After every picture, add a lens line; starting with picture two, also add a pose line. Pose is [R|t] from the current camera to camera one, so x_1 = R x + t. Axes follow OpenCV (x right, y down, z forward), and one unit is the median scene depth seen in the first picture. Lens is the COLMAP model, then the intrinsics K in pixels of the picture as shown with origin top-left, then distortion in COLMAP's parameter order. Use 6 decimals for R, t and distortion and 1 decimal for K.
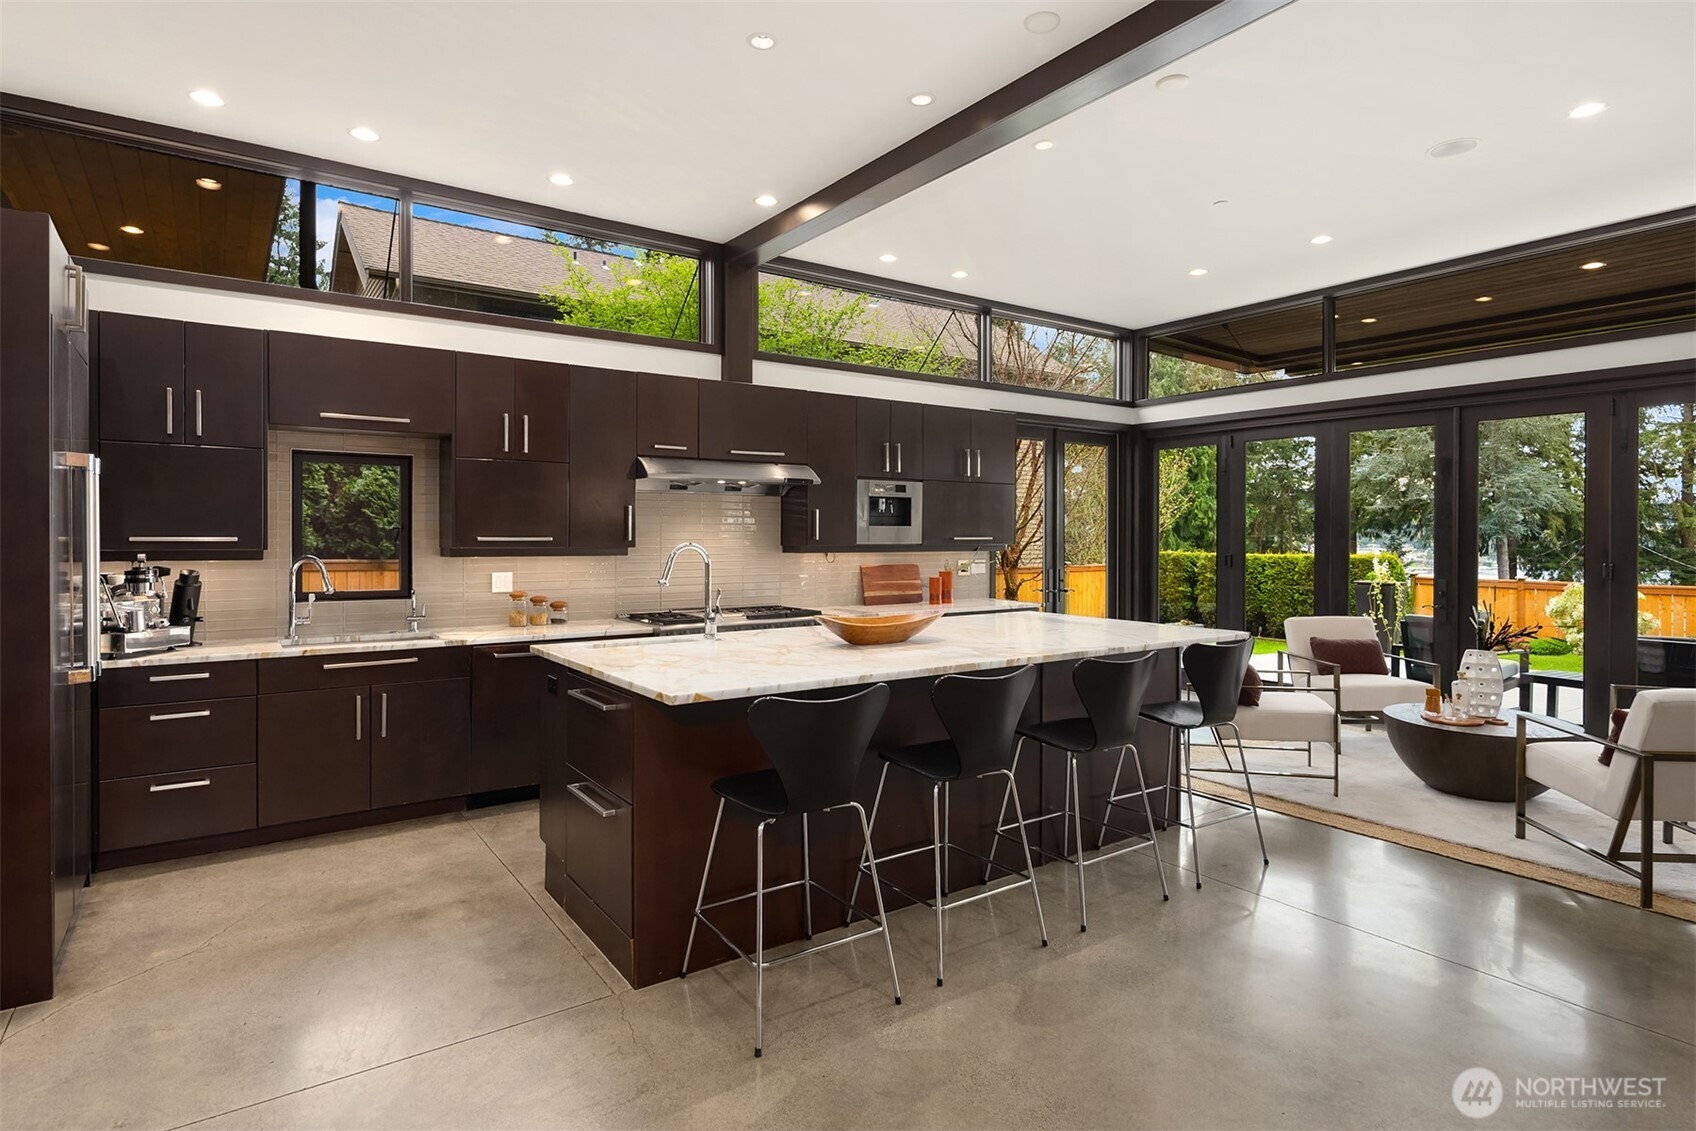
lens RADIAL K [[902.8, 0, 850.0], [0, 902.8, 551.9], [0, 0, 1]] dist [0.003649, -0.000053]
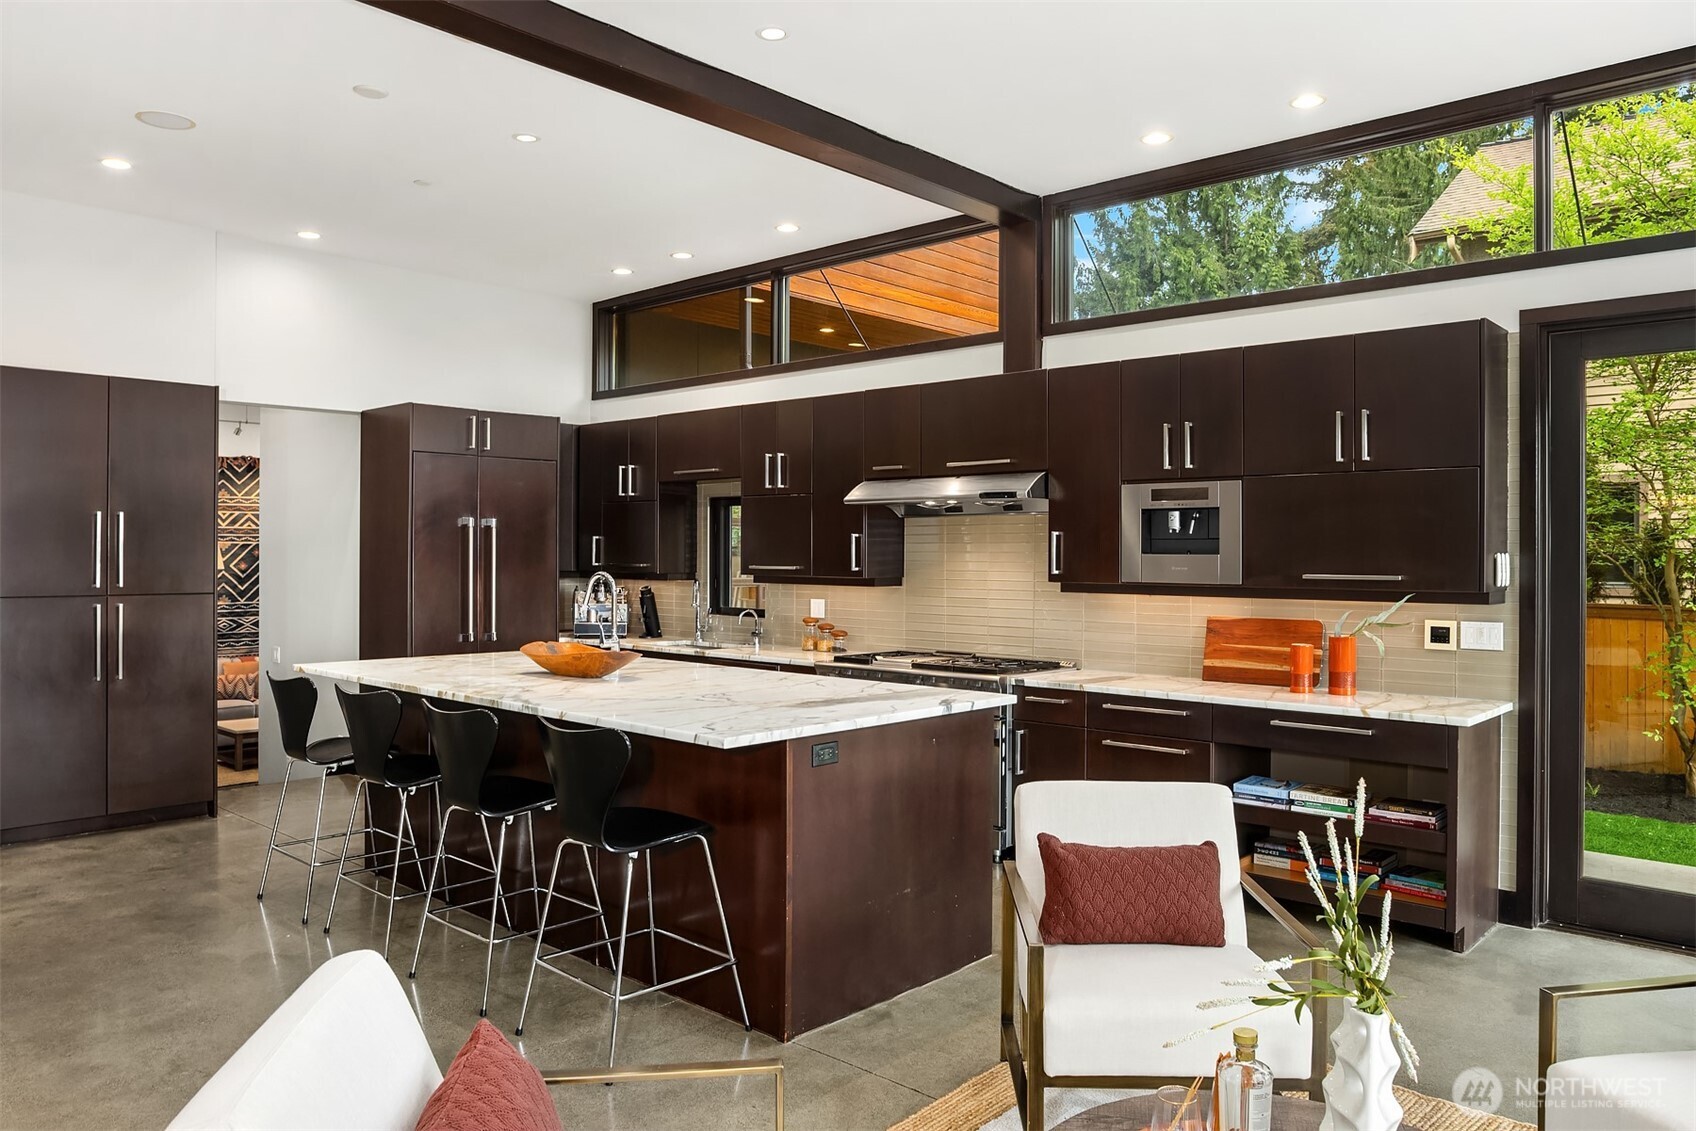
lens RADIAL K [[1182.5, 0, 859.0], [0, 1182.5, 562.4], [0, 0, 1]] dist [-0.047659, 0.015120]
pose [[0.214662, 0.004345, -0.976679, 0.795572], [-0.024811, 0.999692, -0.001006, -0.016646], [0.976373, 0.024448, 0.214703, 0.606538]]
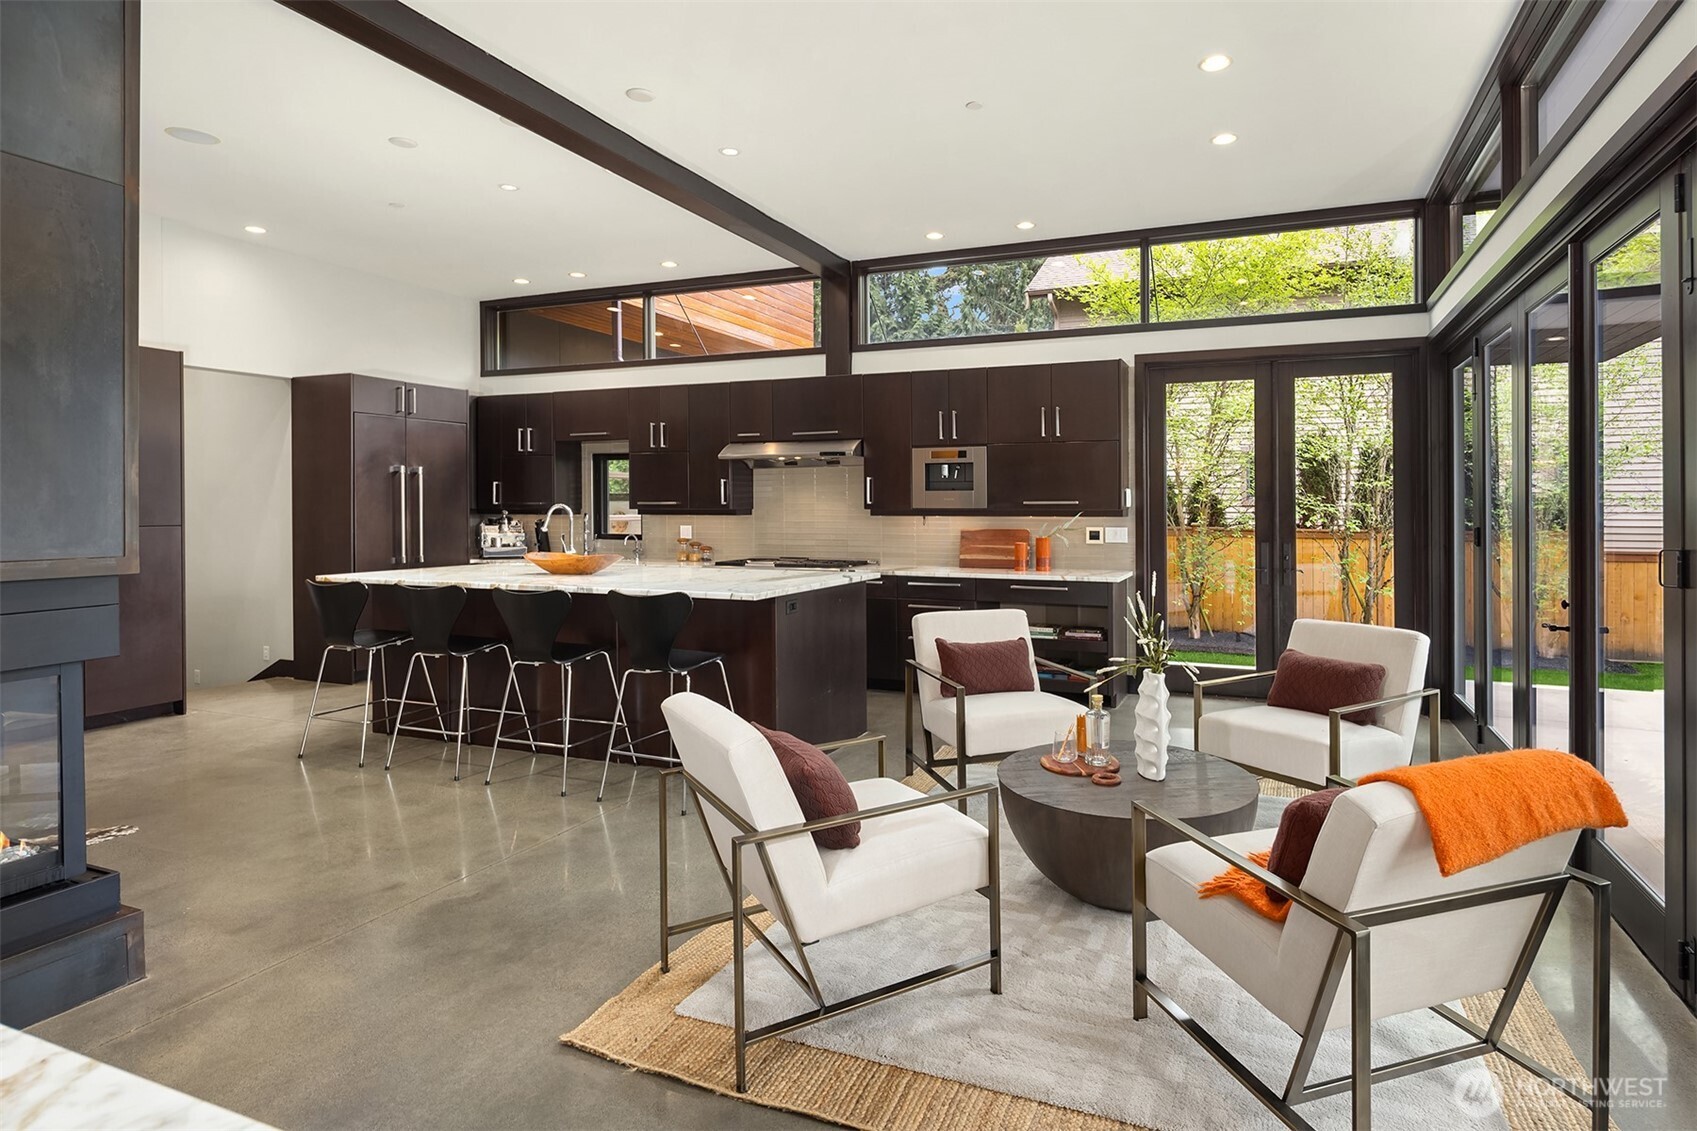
lens RADIAL K [[892.5, 0, 935.9], [0, 892.5, 519.8], [0, 0, 1]] dist [-0.002822, 0.000156]
pose [[0.555581, 0.009548, -0.831408, 0.886813], [-0.015231, 0.999883, 0.001305, 0.003456], [0.831323, 0.011938, 0.555661, 0.418741]]
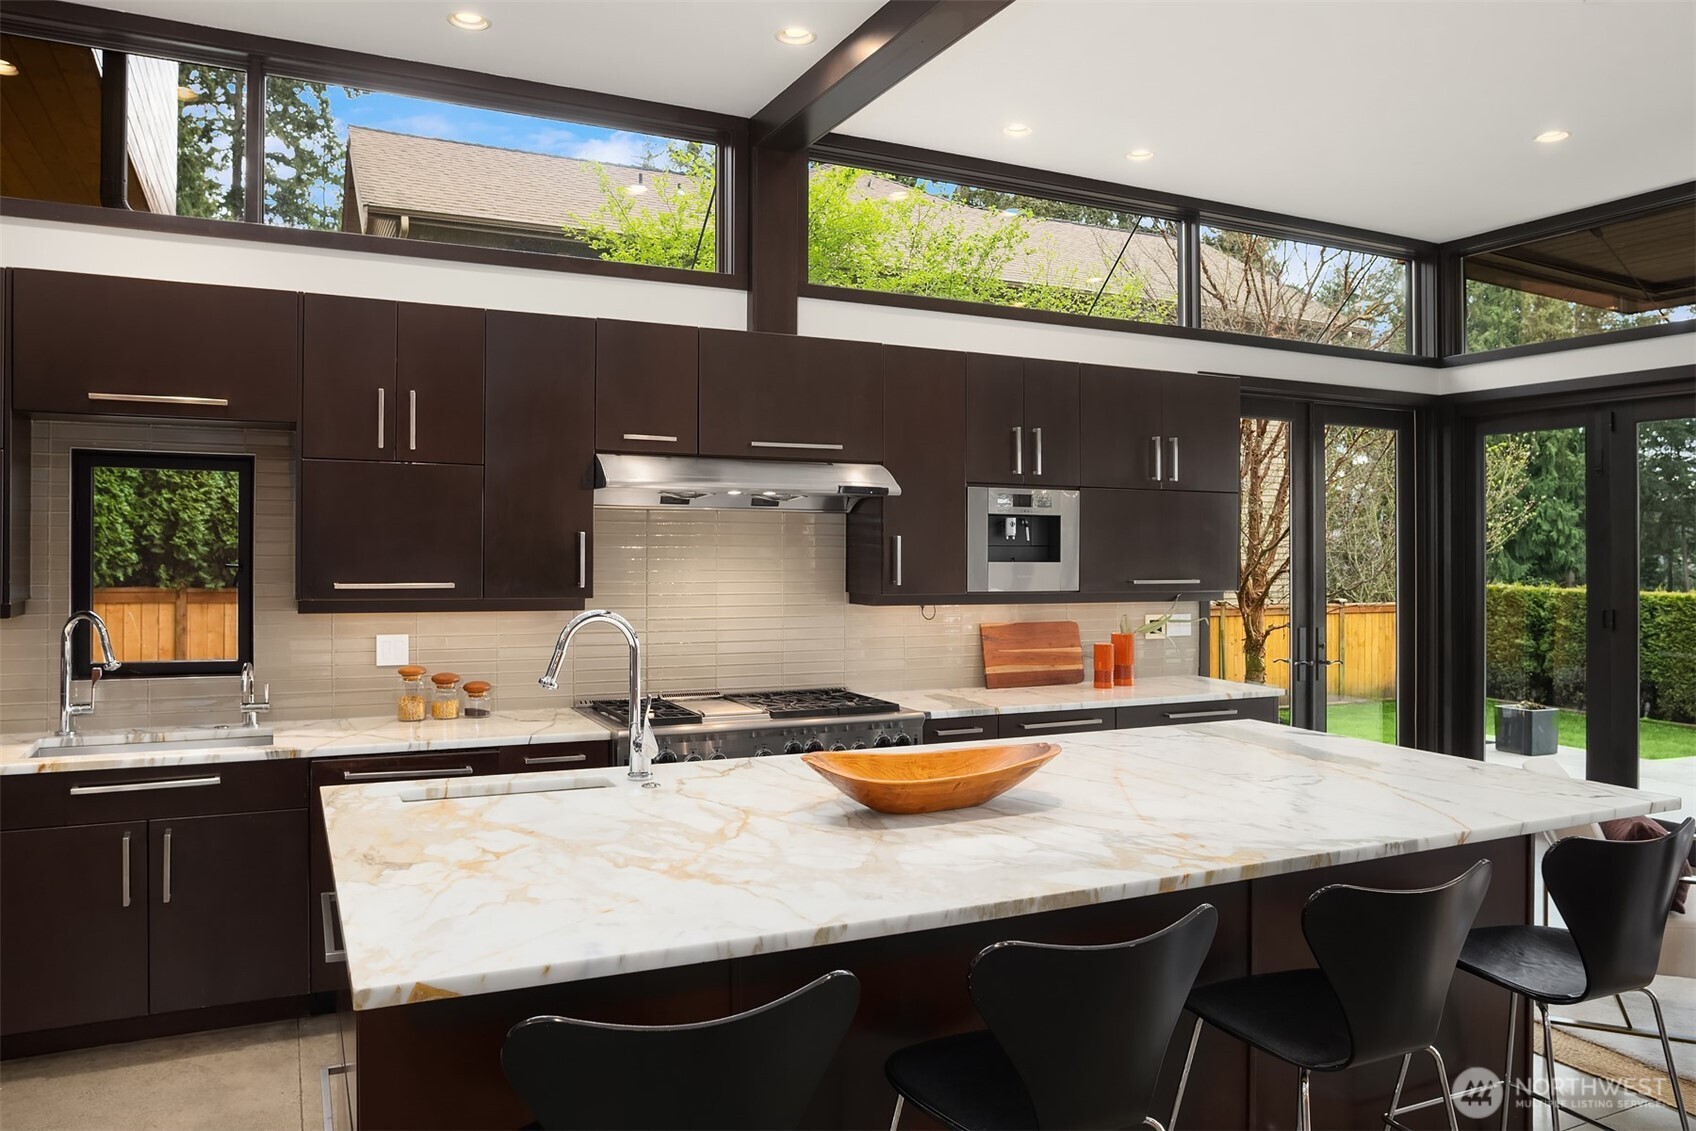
lens RADIAL K [[1182.5, 0, 854.5], [0, 1182.5, 527.2], [0, 0, 1]] dist [-0.047659, 0.015120]
pose [[0.986654, 0.004679, -0.162761, 0.061142], [-0.010265, 0.999386, -0.033499, -0.024190], [0.162504, 0.034723, 0.986097, 0.187823]]
